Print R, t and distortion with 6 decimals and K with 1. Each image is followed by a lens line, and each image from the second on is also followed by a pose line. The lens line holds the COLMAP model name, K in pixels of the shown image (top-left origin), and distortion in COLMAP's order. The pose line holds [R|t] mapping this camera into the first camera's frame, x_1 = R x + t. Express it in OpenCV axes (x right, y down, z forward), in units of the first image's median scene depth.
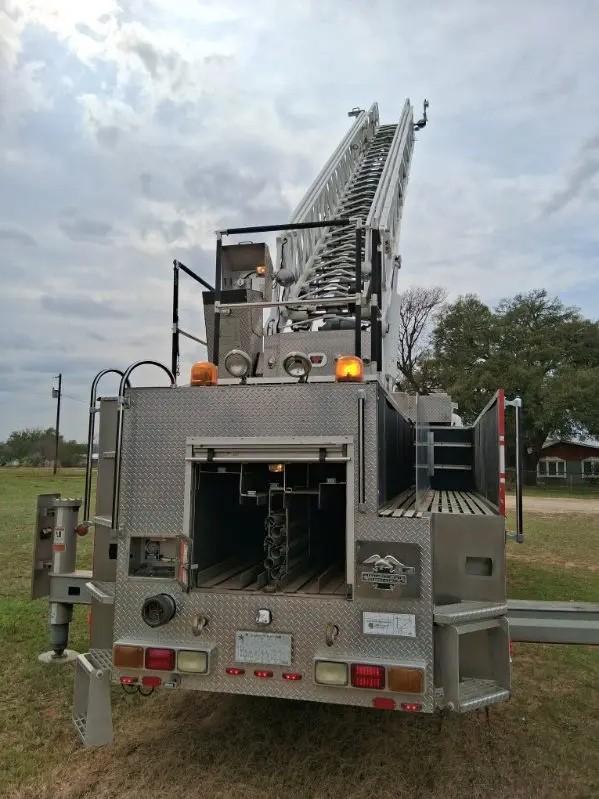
lens RADIAL K [[600.2, 0, 299.5], [0, 600.2, 399.5], [0, 0, 1]] dist [0.096025, -0.179255]
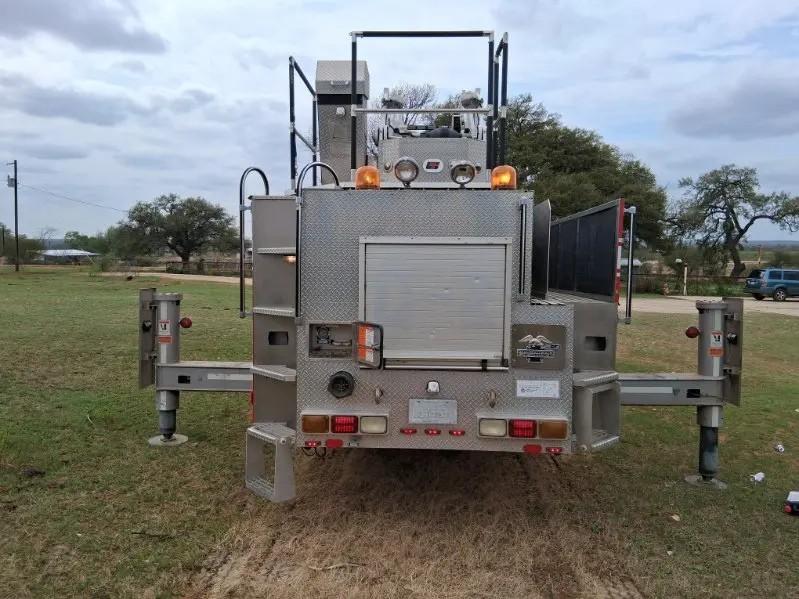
lens RADIAL K [[600.2, 0, 400.4], [0, 600.2, 296.1], [0, 0, 1]] dist [0.096025, -0.179255]
pose [[0.981305, -0.003115, 0.192436, -0.326057], [-0.027654, 0.987212, 0.156996, -0.003628], [-0.190464, -0.159383, 0.968669, -0.103442]]
